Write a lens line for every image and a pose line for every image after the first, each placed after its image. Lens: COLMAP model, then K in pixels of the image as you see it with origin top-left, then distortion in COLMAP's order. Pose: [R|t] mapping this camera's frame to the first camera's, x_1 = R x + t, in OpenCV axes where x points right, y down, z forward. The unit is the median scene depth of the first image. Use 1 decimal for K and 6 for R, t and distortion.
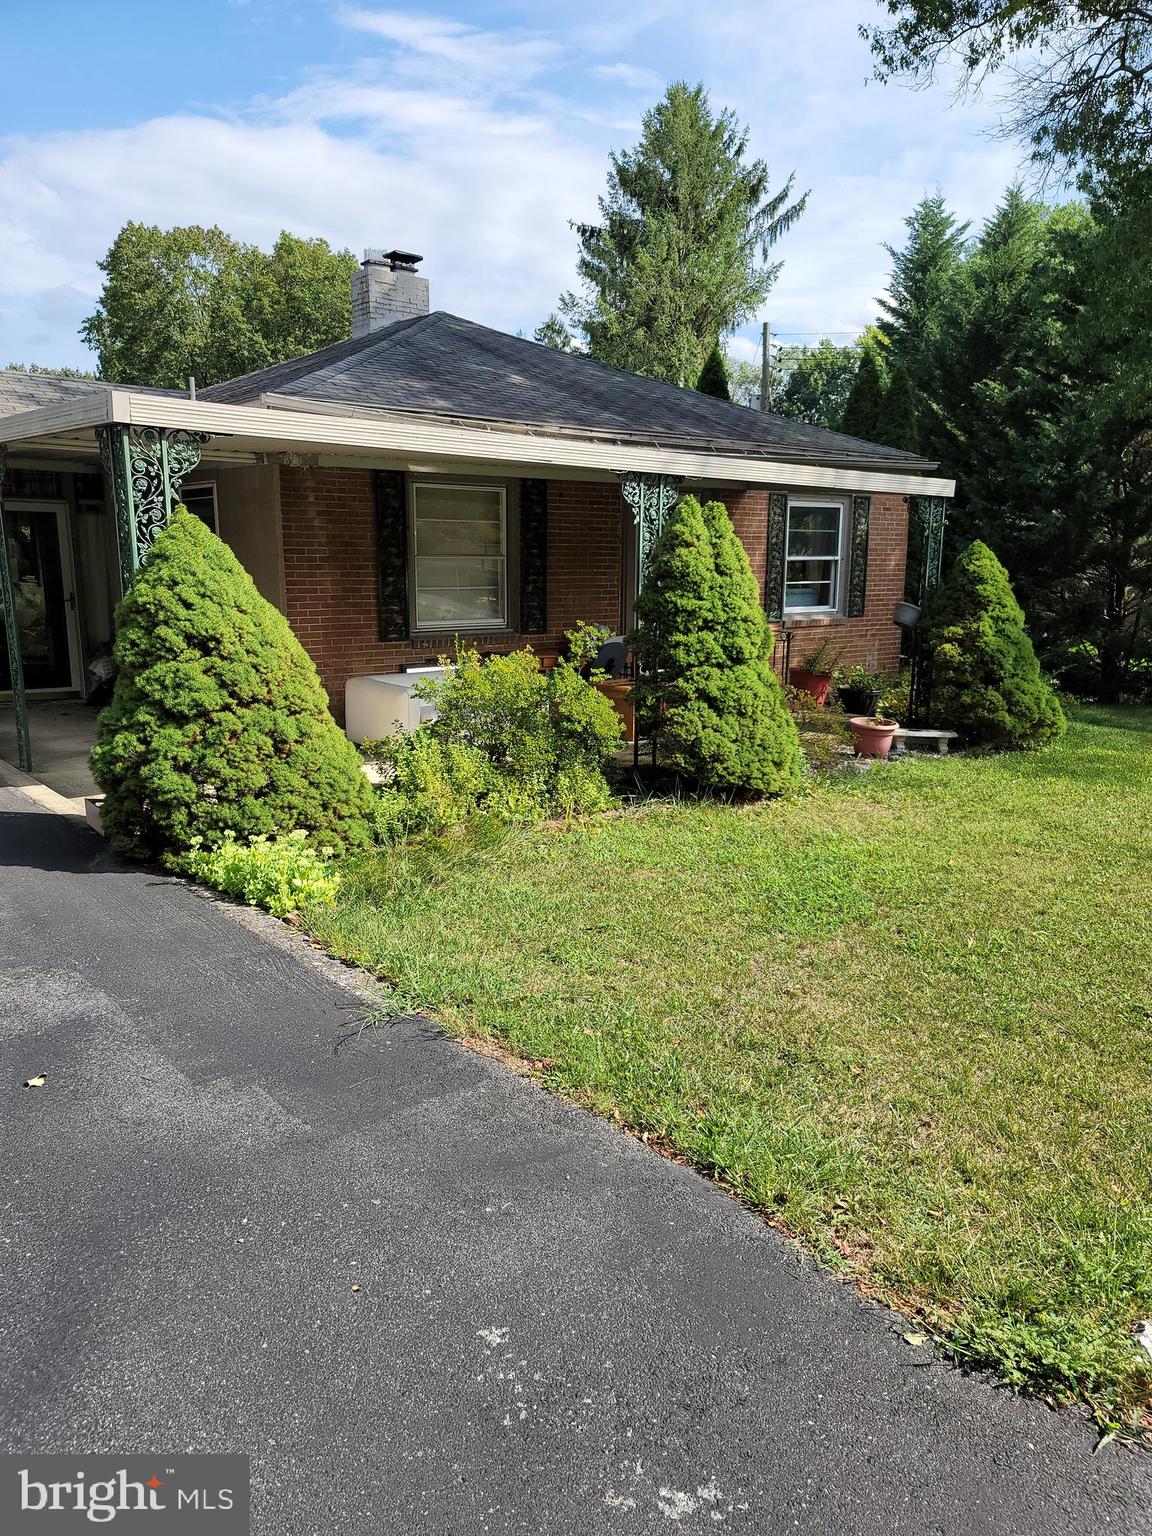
lens RADIAL K [[1126.3, 0, 586.1], [0, 1126.3, 774.3], [0, 0, 1]] dist [0.073043, -0.056954]
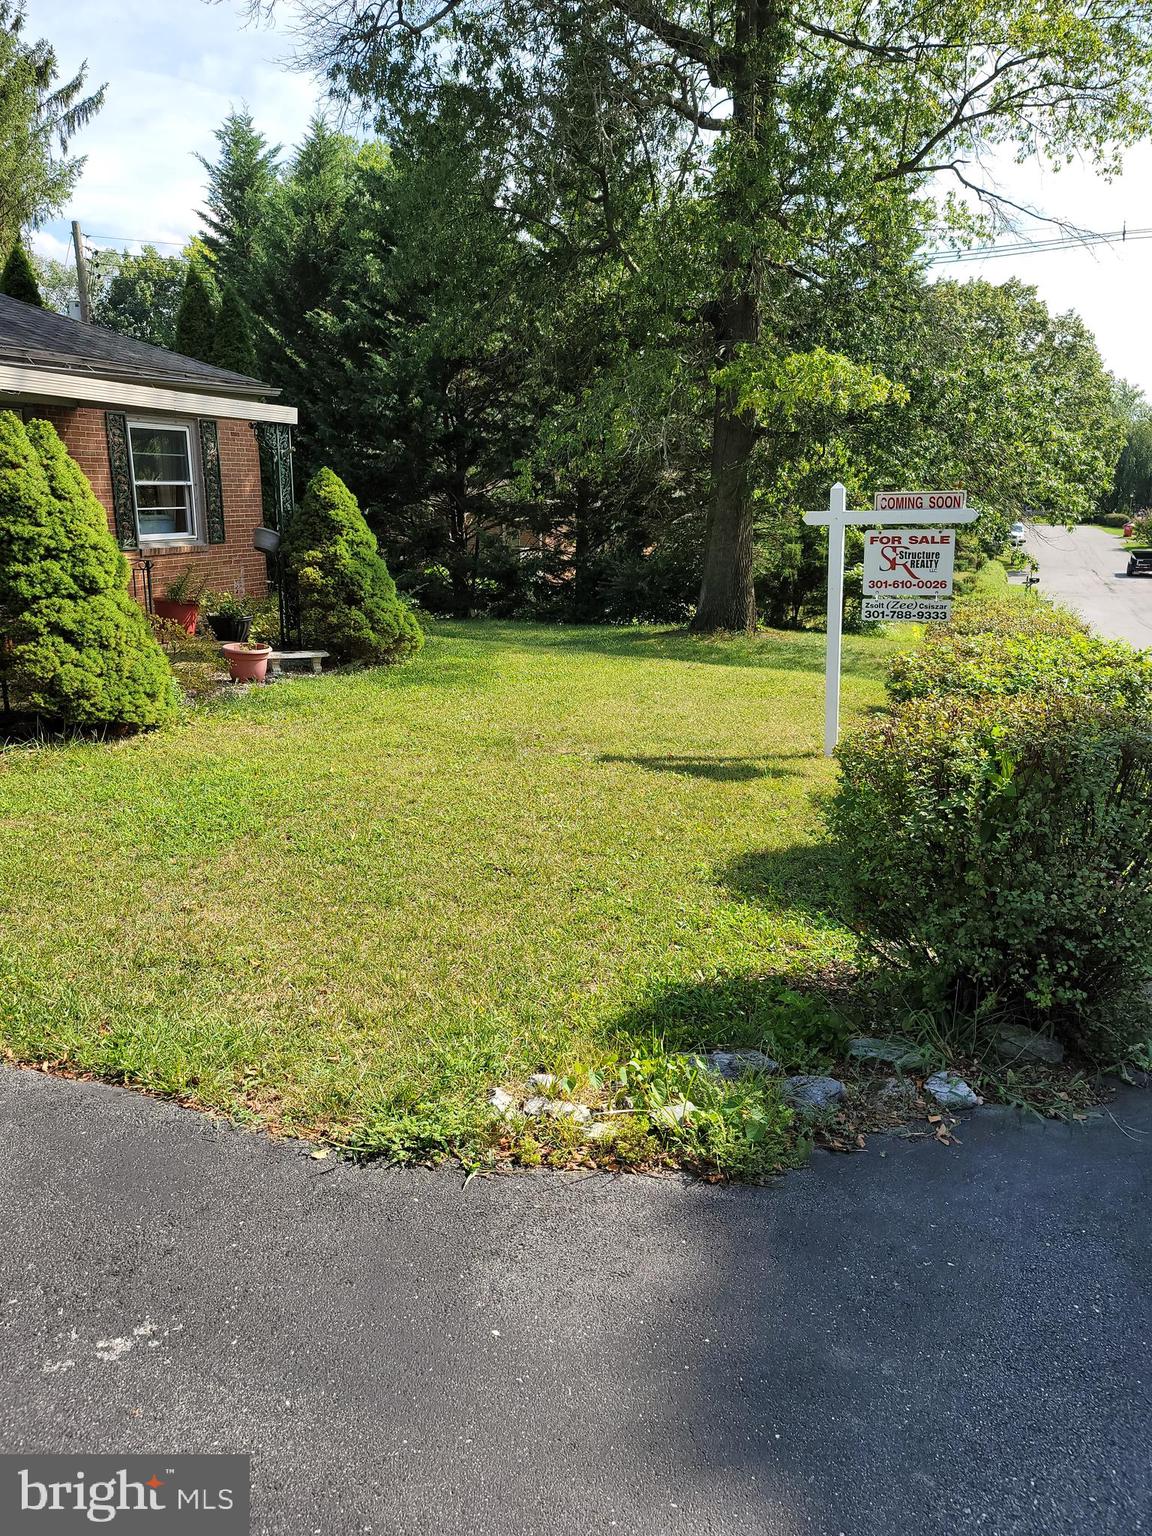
lens RADIAL K [[1126.3, 0, 589.8], [0, 1126.3, 755.7], [0, 0, 1]] dist [0.073043, -0.056954]
pose [[0.857420, -0.121106, 0.500164, -0.002099], [0.097885, 0.992551, 0.072528, 0.005691], [-0.505222, -0.013229, 0.862888, -0.027542]]
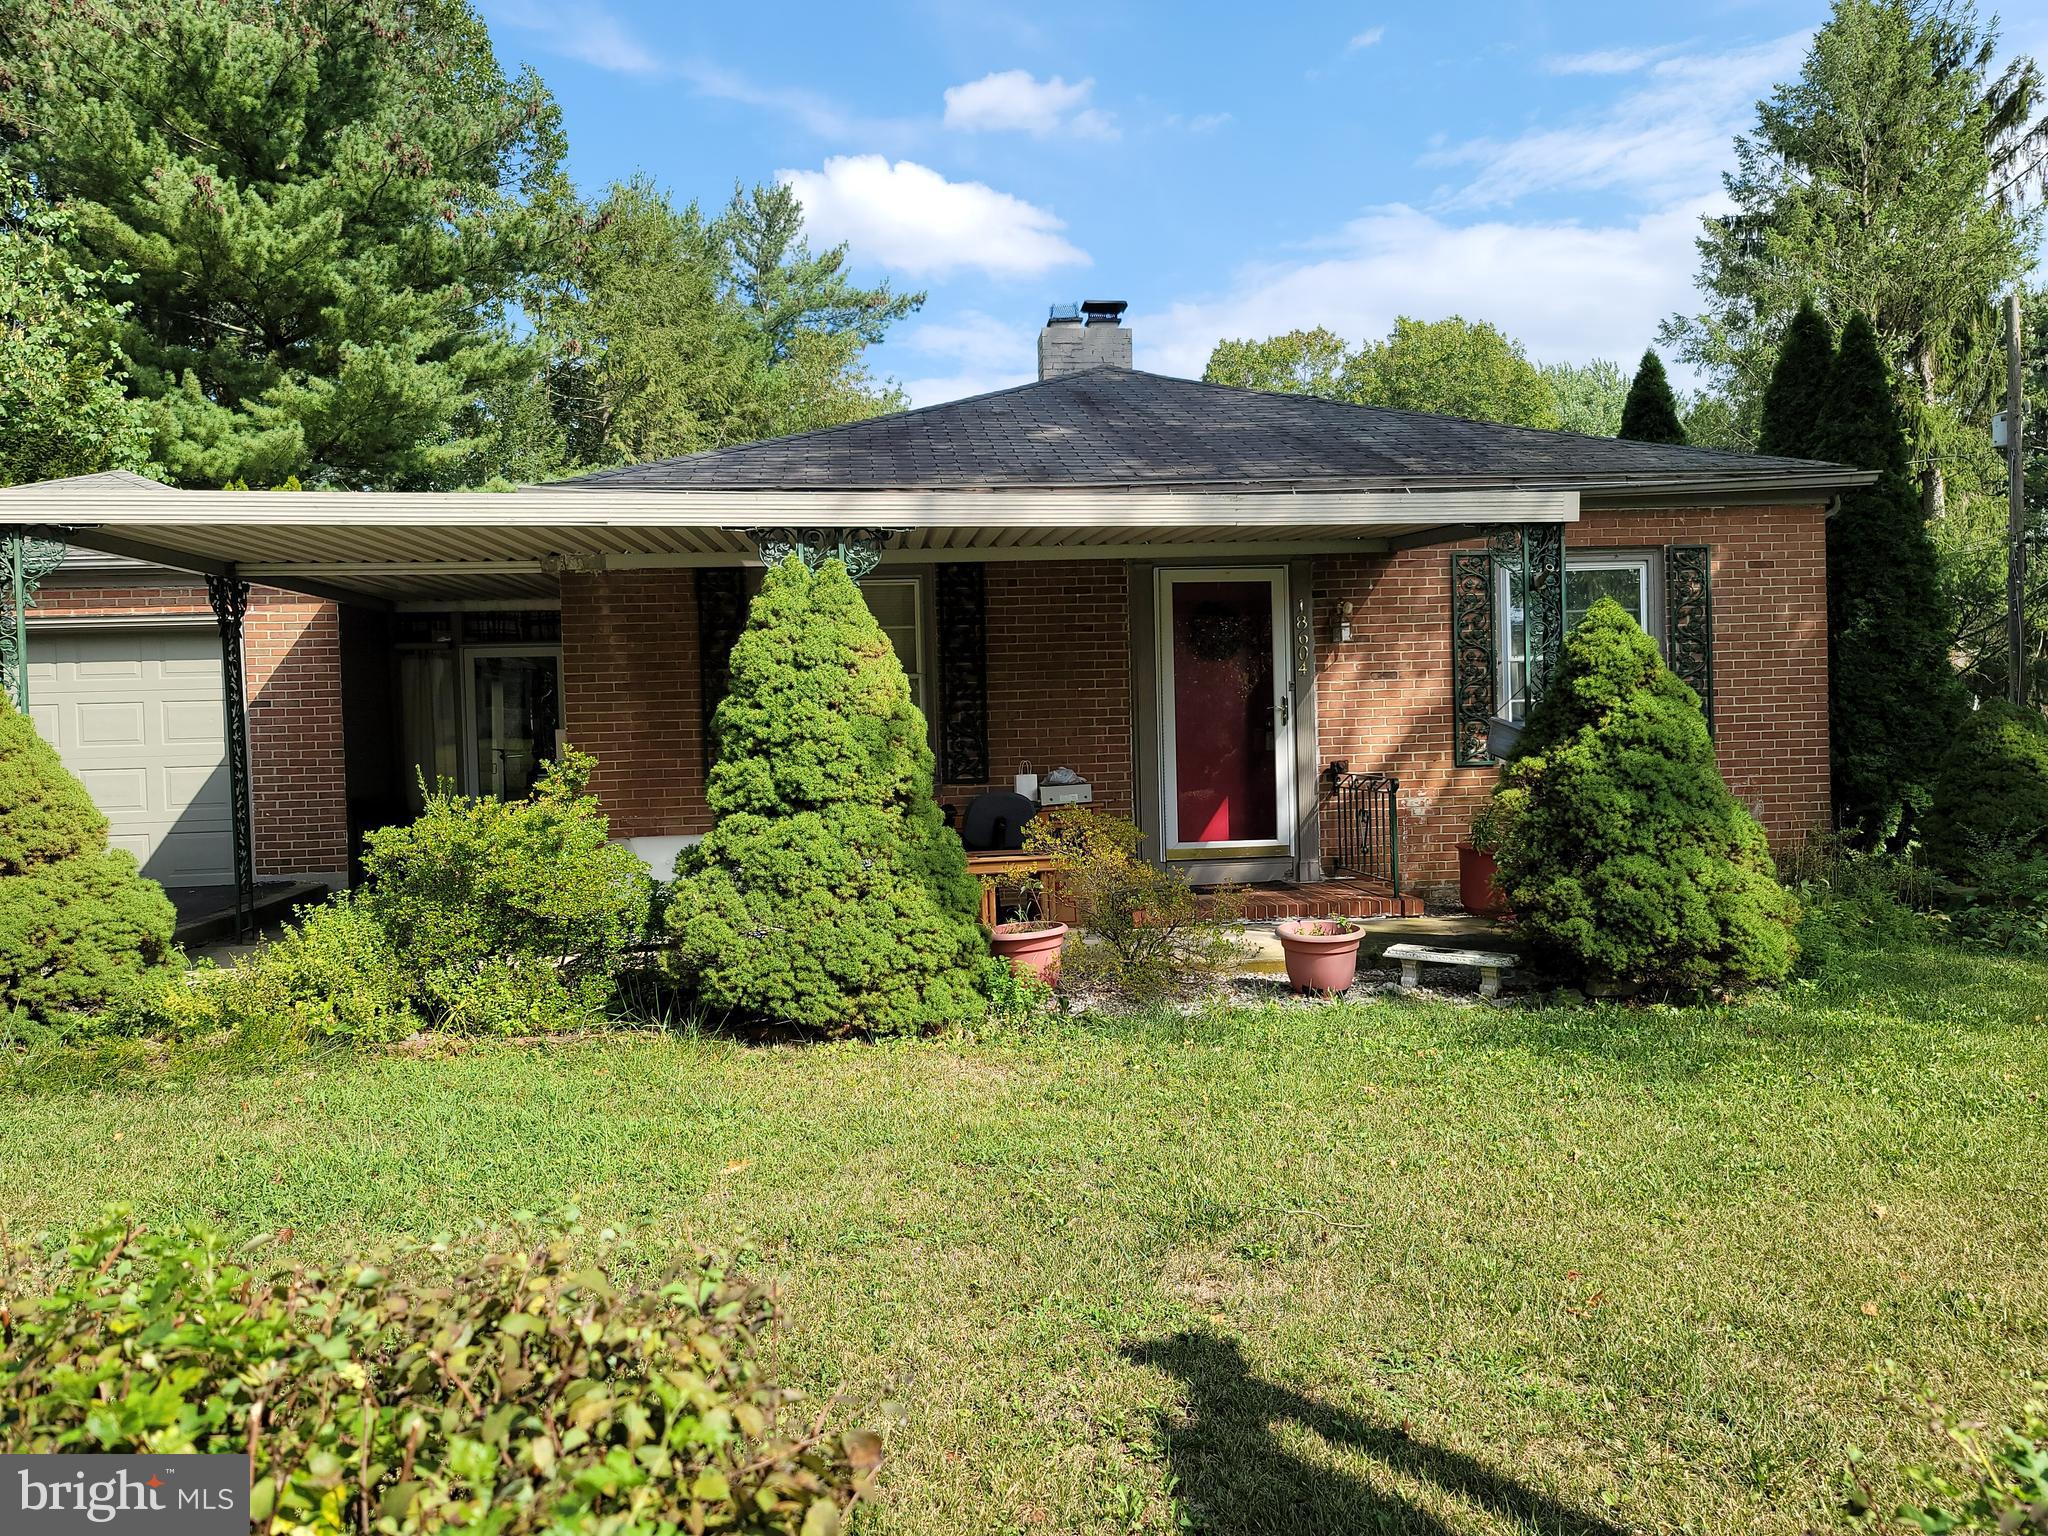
lens RADIAL K [[1501.7, 0, 1060.1], [0, 1501.7, 763.1], [0, 0, 1]] dist [0.073043, -0.056954]
pose [[0.836117, -0.022497, -0.548090, 0.462420], [-0.068506, 0.987054, -0.145022, -0.009193], [0.544257, 0.158803, 0.823751, 0.266126]]
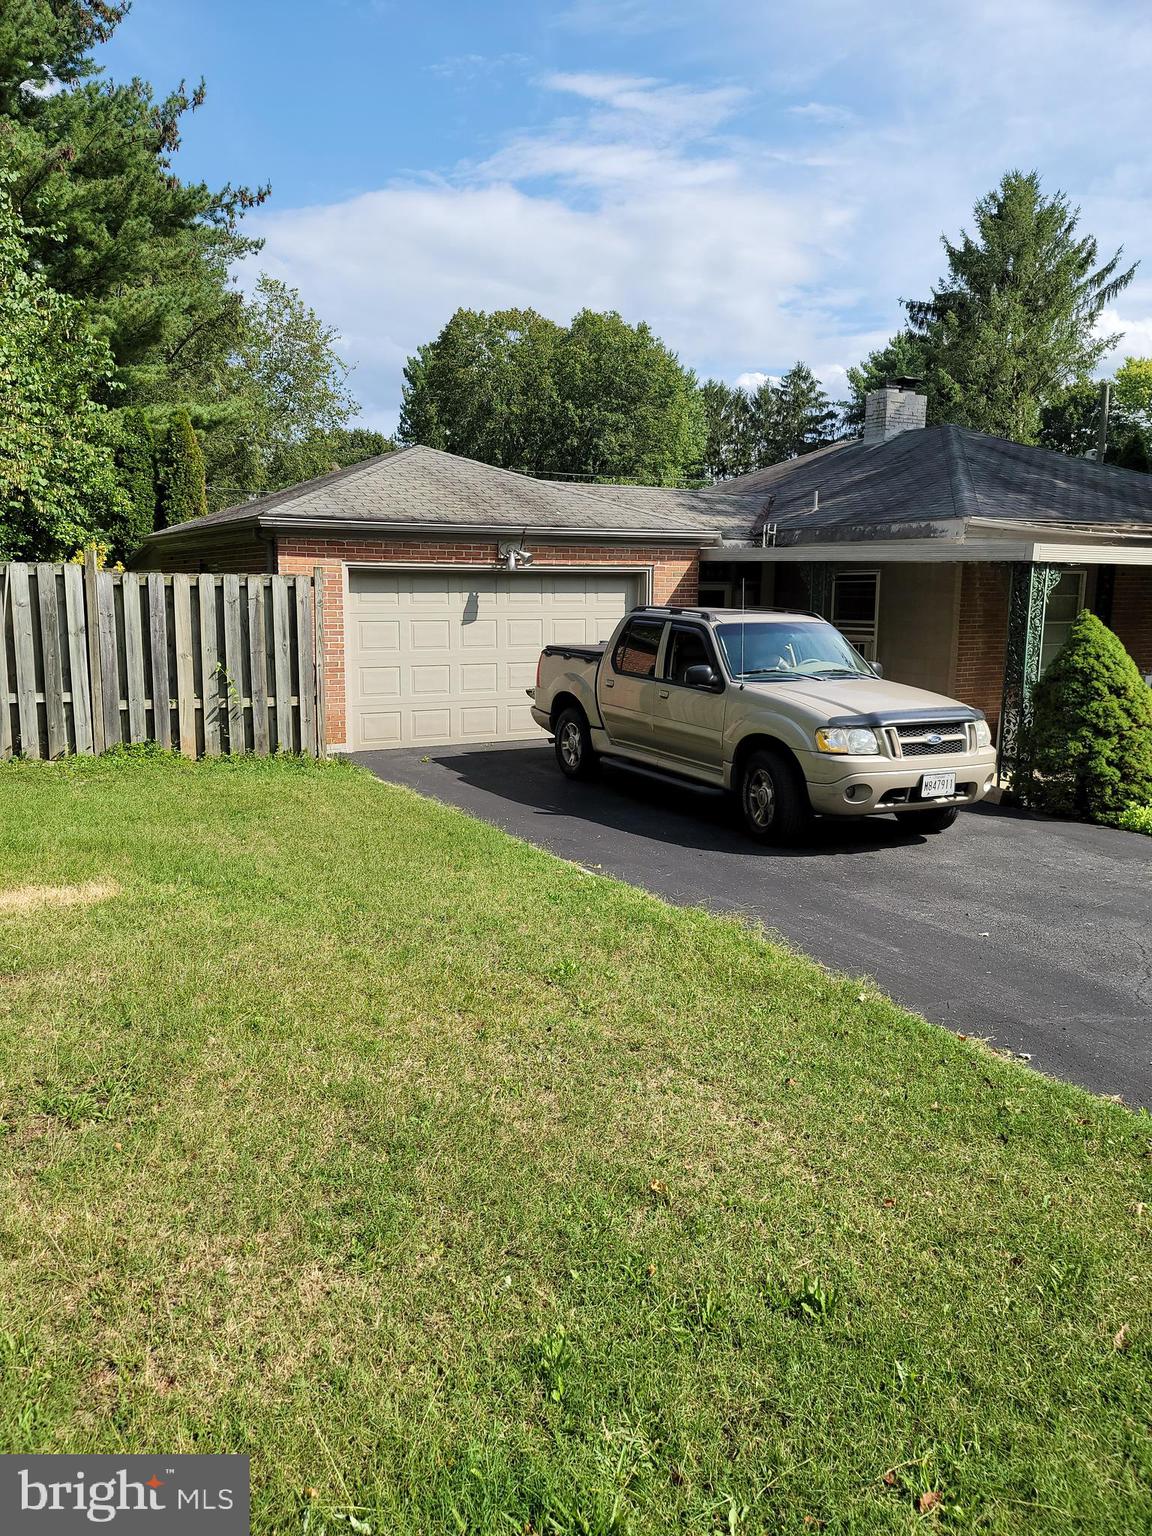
lens RADIAL K [[1126.3, 0, 459.5], [0, 1126.3, 781.0], [0, 0, 1]] dist [0.073043, -0.056954]
pose [[0.982364, 0.028268, -0.184831, -0.629211], [-0.029886, 0.999535, -0.005972, 0.037934], [0.184577, 0.011390, 0.982752, -0.550939]]
